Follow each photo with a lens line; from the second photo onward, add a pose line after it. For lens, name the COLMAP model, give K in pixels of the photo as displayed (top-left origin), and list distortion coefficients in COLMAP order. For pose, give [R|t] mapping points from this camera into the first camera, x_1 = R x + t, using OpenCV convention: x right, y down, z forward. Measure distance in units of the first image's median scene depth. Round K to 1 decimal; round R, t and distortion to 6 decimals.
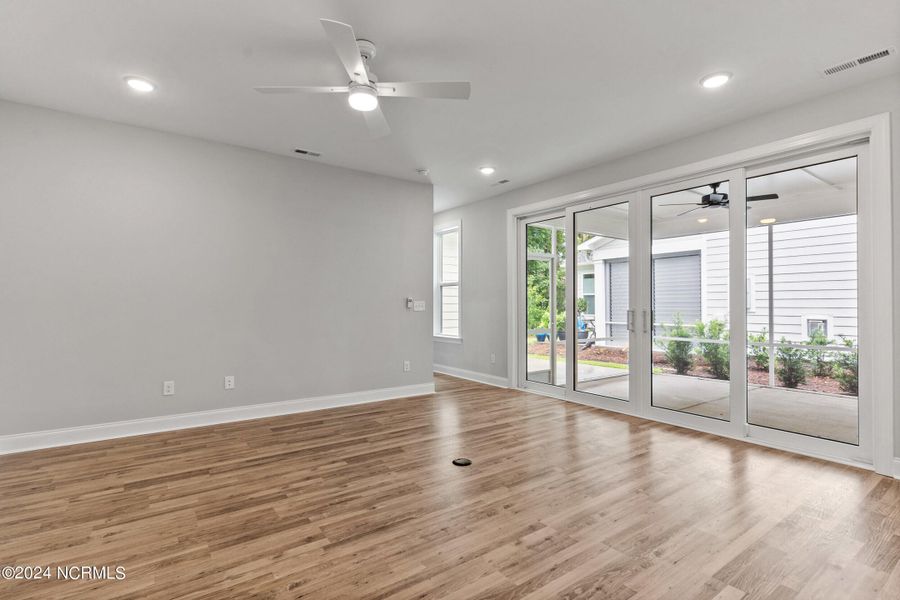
lens RADIAL K [[432.0, 0, 447.1], [0, 432.0, 301.5], [0, 0, 1]] dist [0.000170, 0.000306]
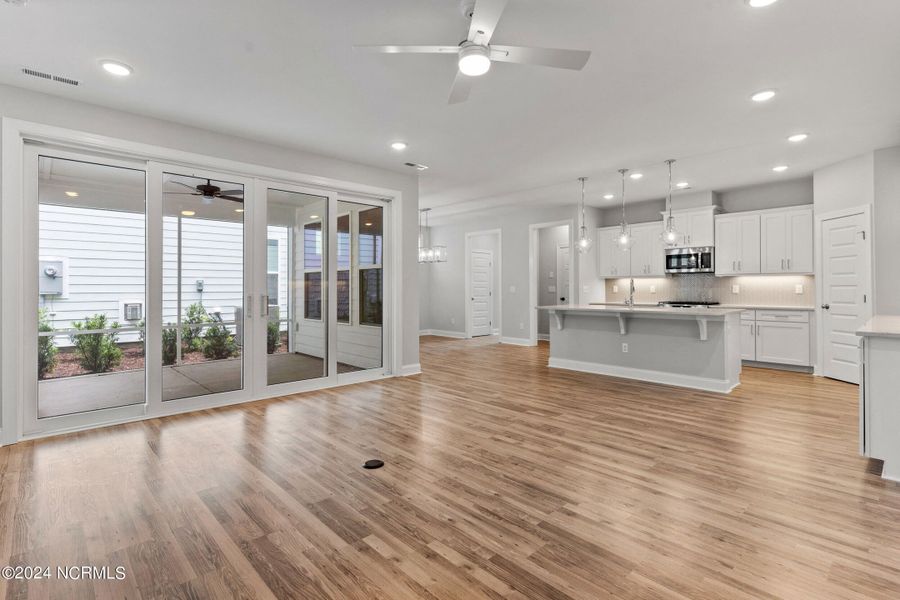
lens RADIAL K [[432.0, 0, 447.1], [0, 432.0, 301.5], [0, 0, 1]] dist [0.000170, 0.000306]
pose [[-0.130202, -0.029485, 0.991049, -0.960188], [-0.004220, 0.999565, 0.029184, 0.001908], [-0.991478, -0.000383, -0.130270, 1.054954]]
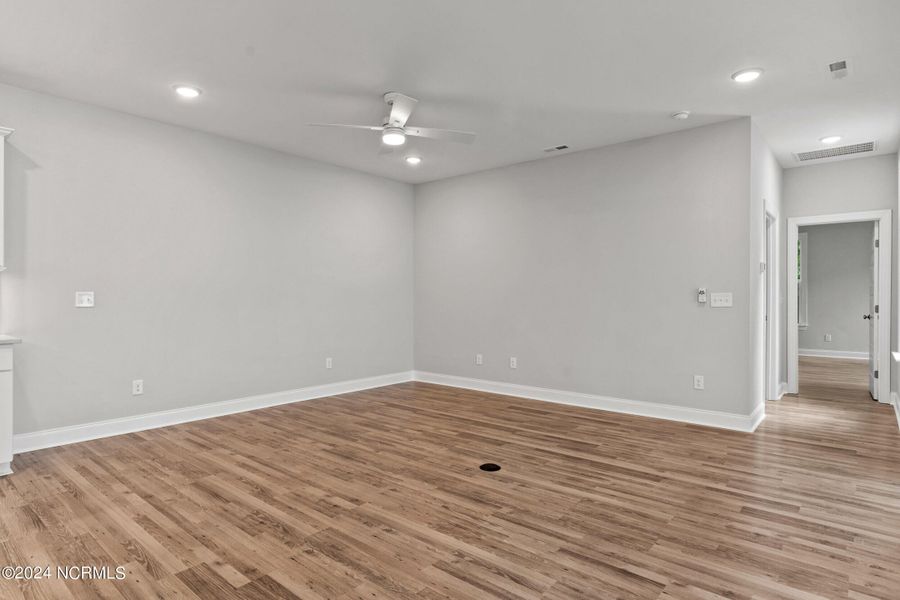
lens RADIAL K [[491.7, 0, 445.0], [0, 491.7, 297.6], [0, 0, 1]] dist [-0.002221, -0.000737]
pose [[0.236236, -0.000267, -0.971696, 1.139445], [0.008257, 0.999964, 0.001733, 0.003428], [0.971661, -0.008433, 0.236230, 0.719472]]
